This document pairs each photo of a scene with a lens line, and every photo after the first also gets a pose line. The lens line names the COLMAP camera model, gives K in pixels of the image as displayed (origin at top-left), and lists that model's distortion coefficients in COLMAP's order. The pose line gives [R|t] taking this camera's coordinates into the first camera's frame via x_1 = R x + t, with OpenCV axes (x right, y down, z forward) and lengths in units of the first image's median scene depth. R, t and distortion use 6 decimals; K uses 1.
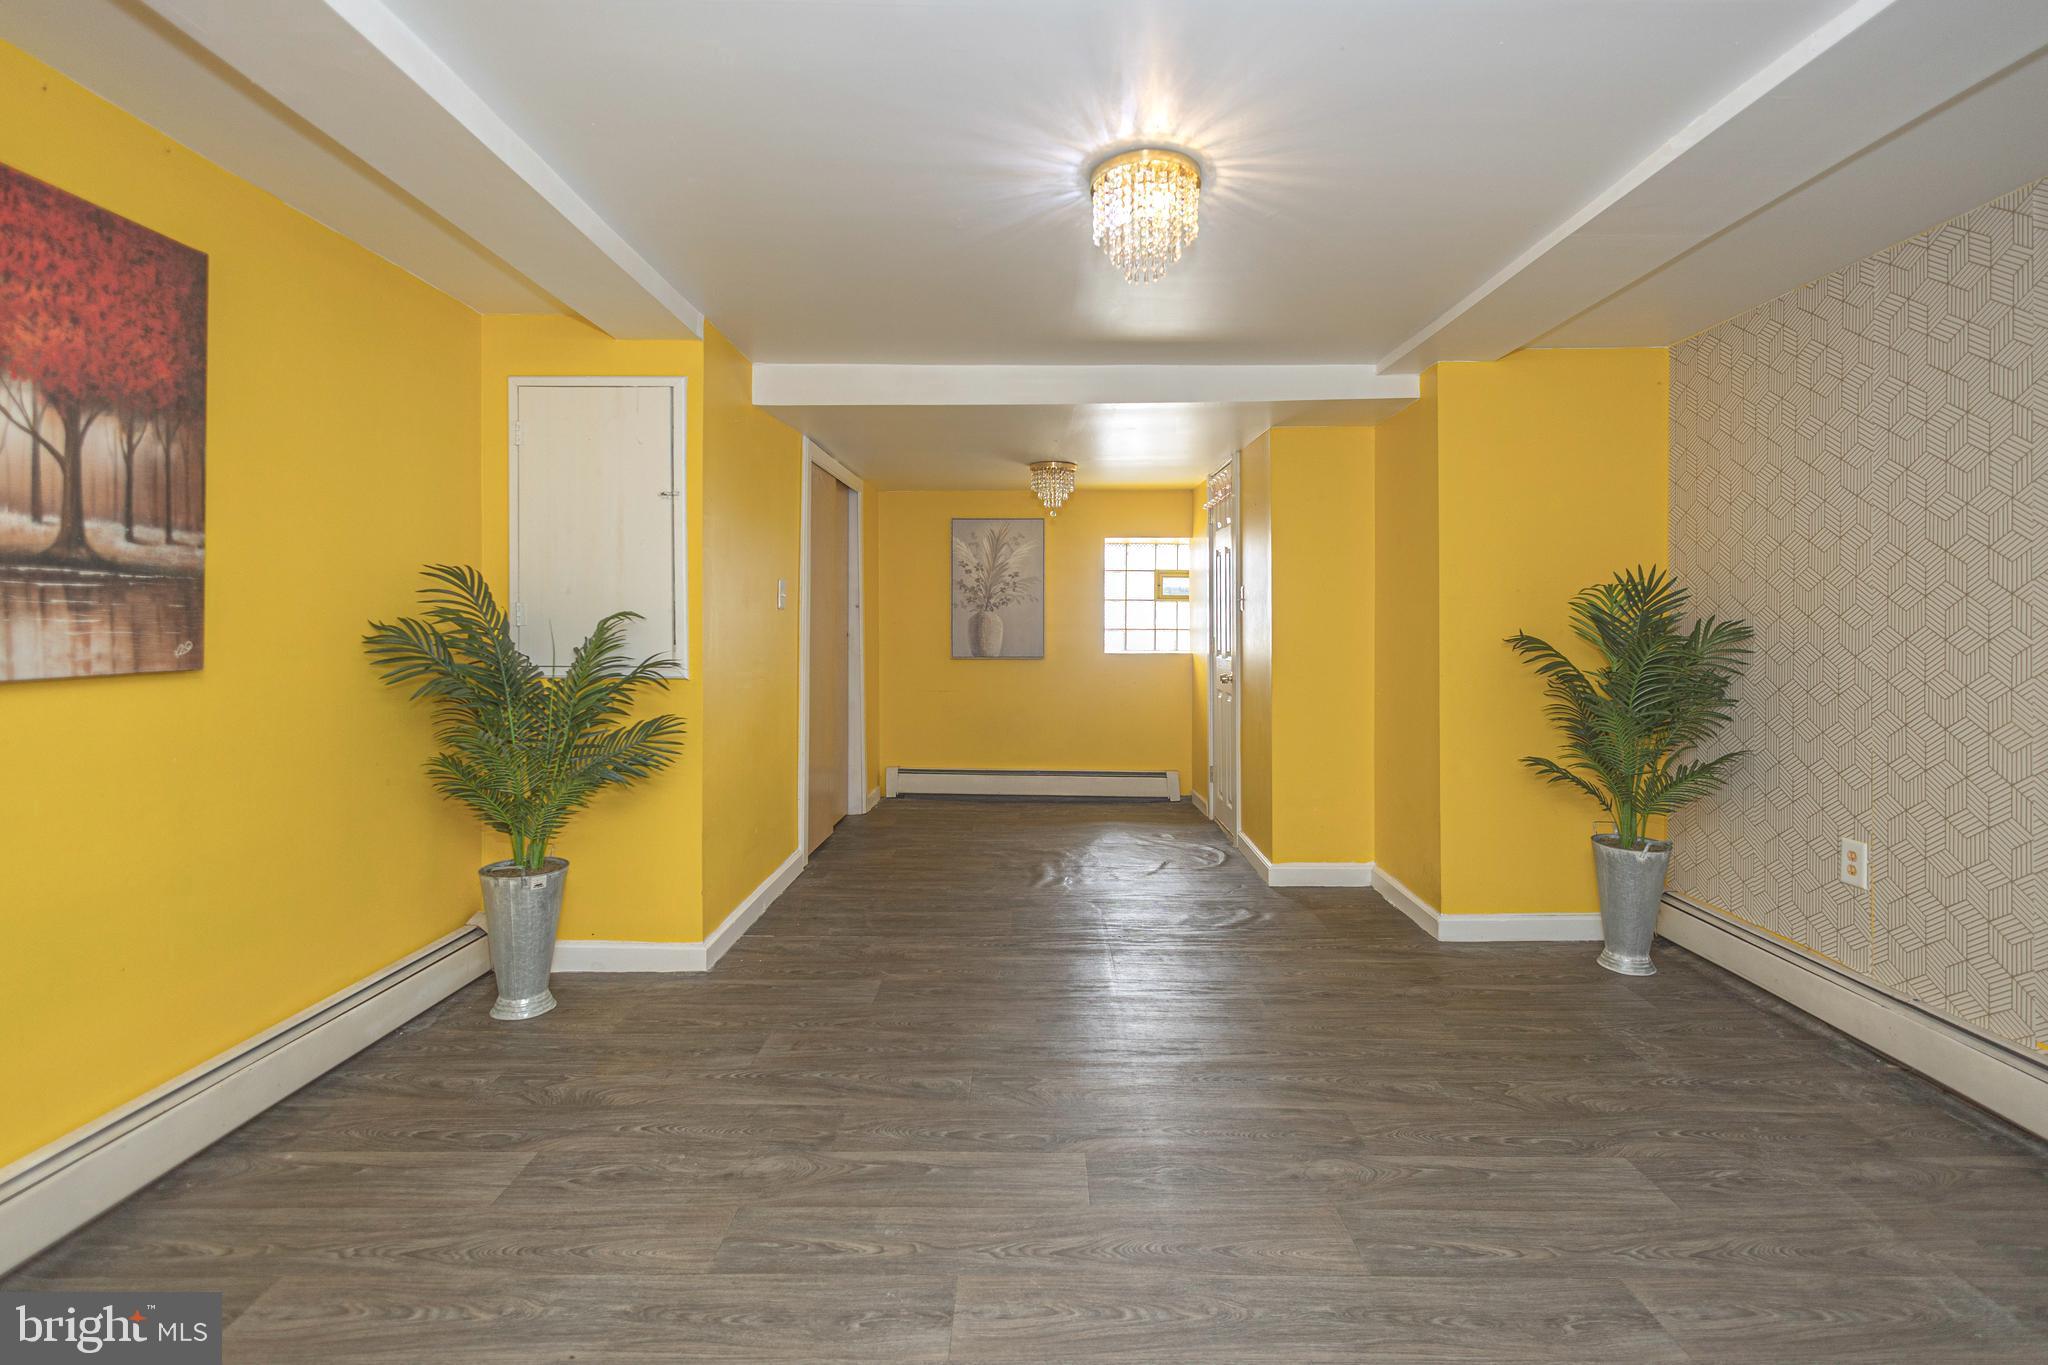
lens RADIAL K [[960.3, 0, 1026.9], [0, 960.3, 671.1], [0, 0, 1]] dist [0.011755, -0.003008]
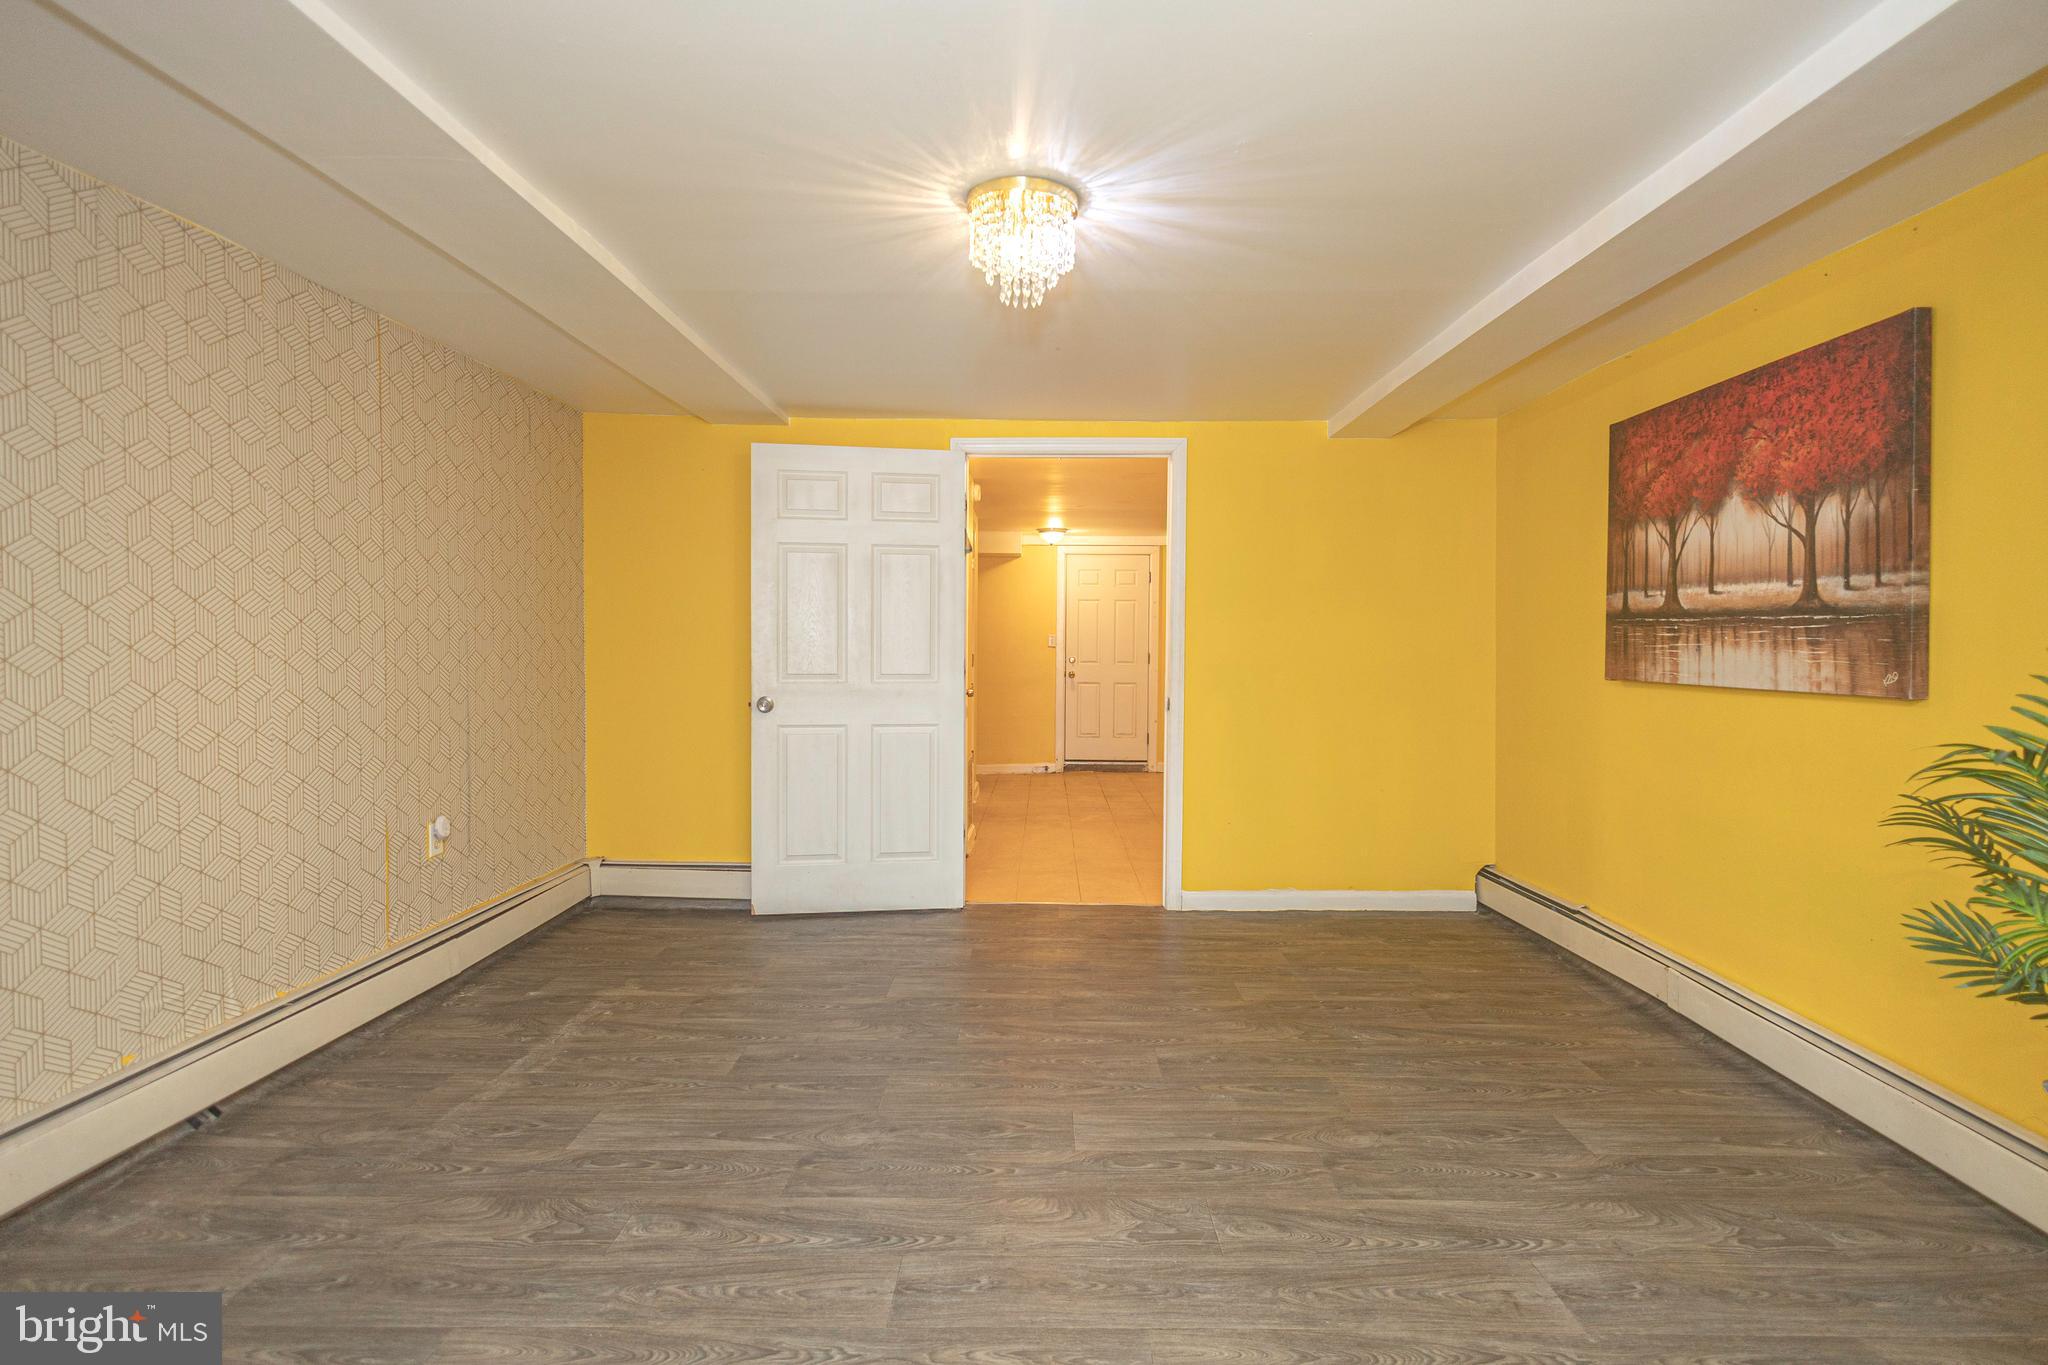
lens RADIAL K [[960.3, 0, 1029.1], [0, 960.3, 634.6], [0, 0, 1]] dist [0.011755, -0.003008]
pose [[-0.999920, -0.008278, 0.009586, 0.117638], [-0.007838, 0.998956, 0.045010, -0.124059], [-0.009948, 0.044931, -0.998941, 2.270846]]
